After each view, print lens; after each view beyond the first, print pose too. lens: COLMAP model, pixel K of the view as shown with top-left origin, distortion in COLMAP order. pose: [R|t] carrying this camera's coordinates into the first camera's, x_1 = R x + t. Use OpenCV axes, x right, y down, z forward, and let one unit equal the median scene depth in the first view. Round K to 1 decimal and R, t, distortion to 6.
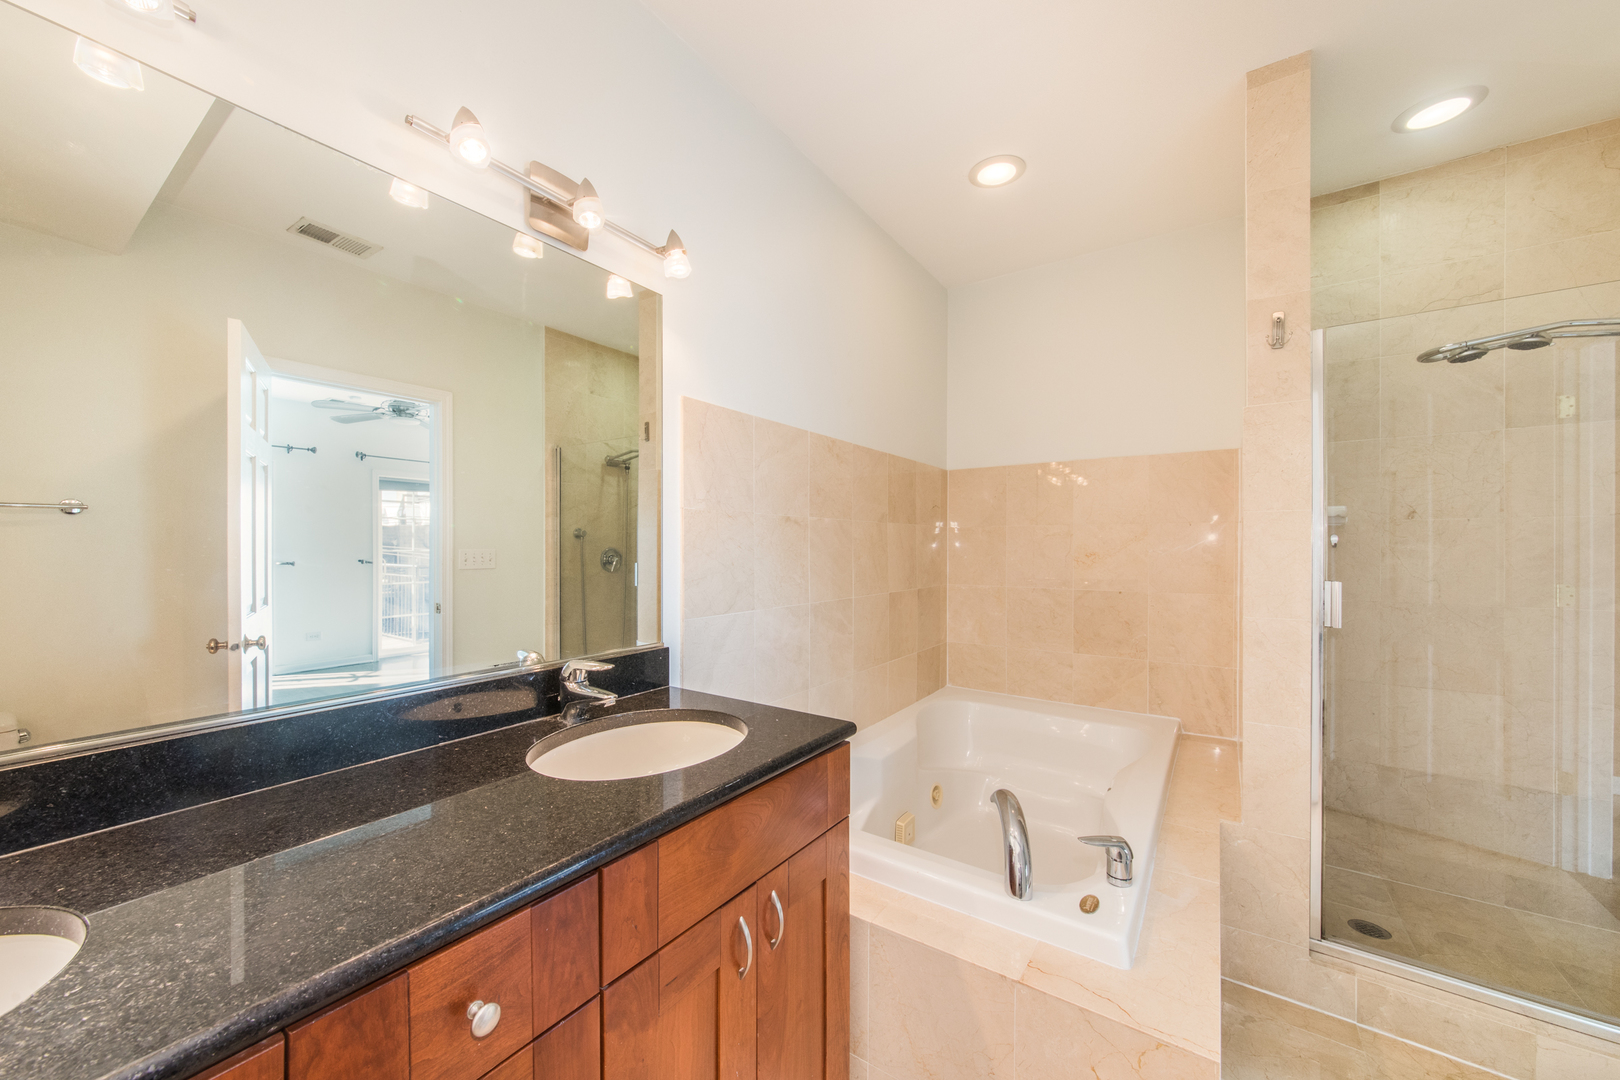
lens RADIAL K [[599.7, 0, 810.0], [0, 599.7, 540.0], [0, 0, 1]] dist [-0.000486, -0.000086]
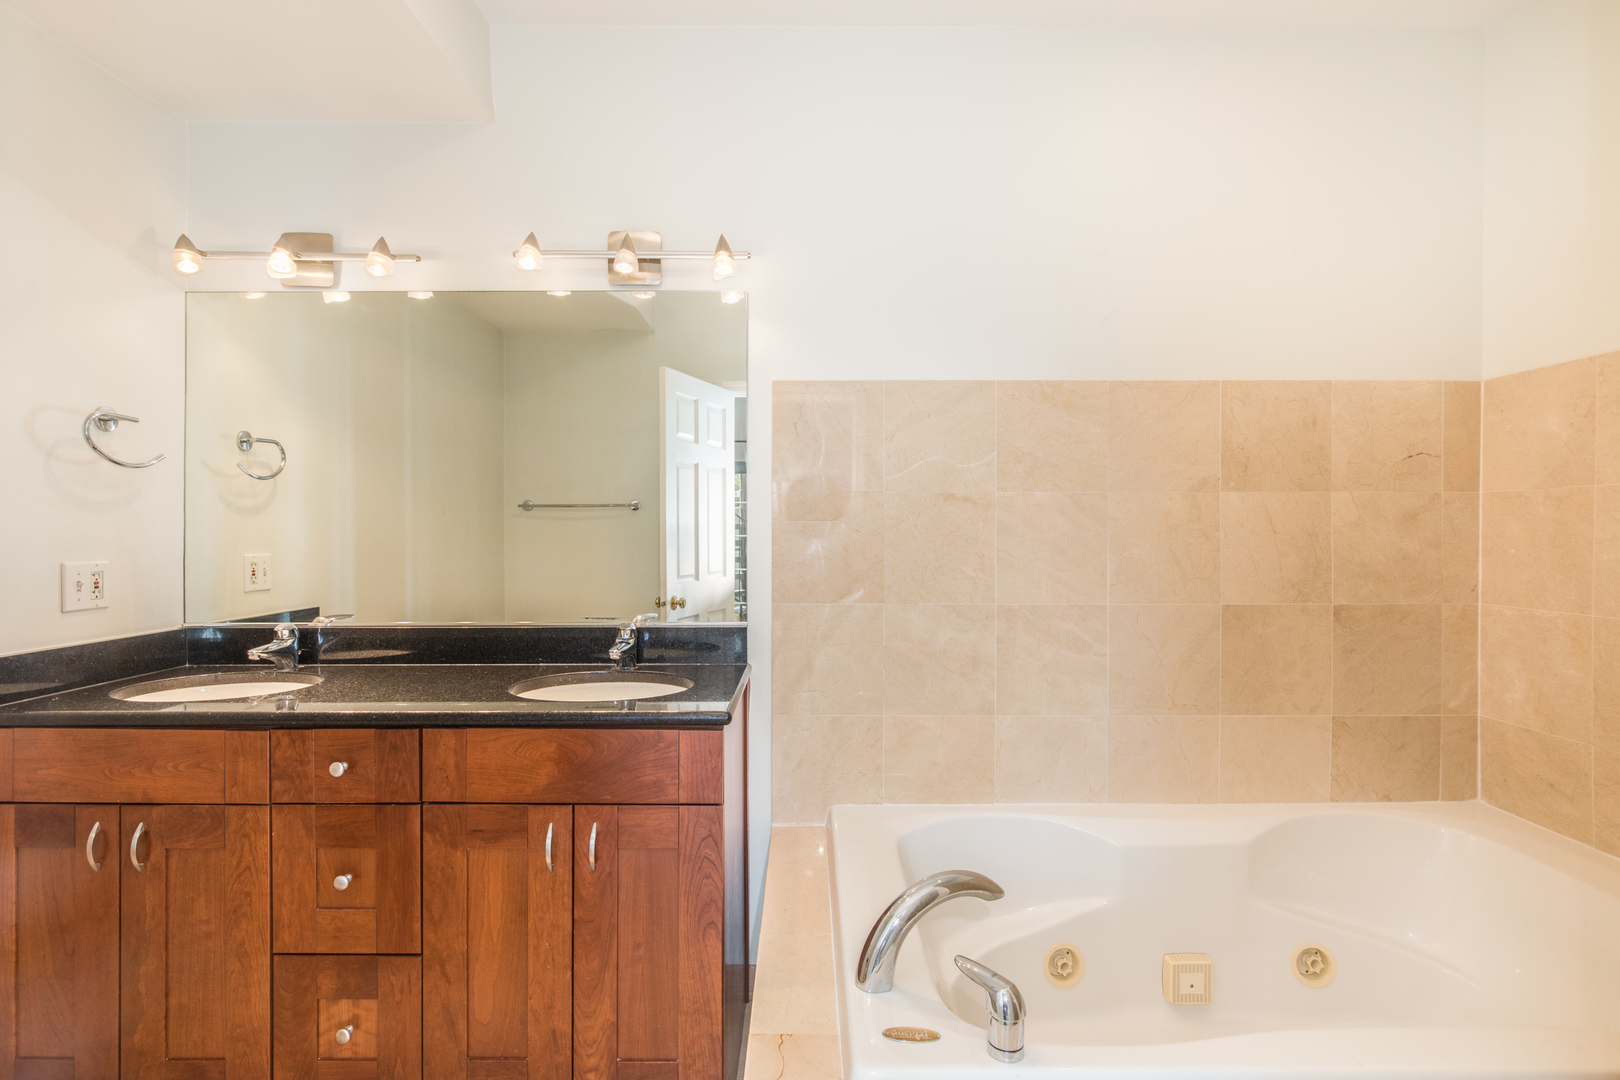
lens RADIAL K [[769.1, 0, 810.0], [0, 769.1, 540.0], [0, 0, 1]] dist [-0.001894, -0.000152]
pose [[0.571772, 0.002296, -0.820409, 1.672294], [0.007410, 0.999941, 0.007963, 0.033021], [0.820379, -0.010632, 0.571721, 0.591557]]
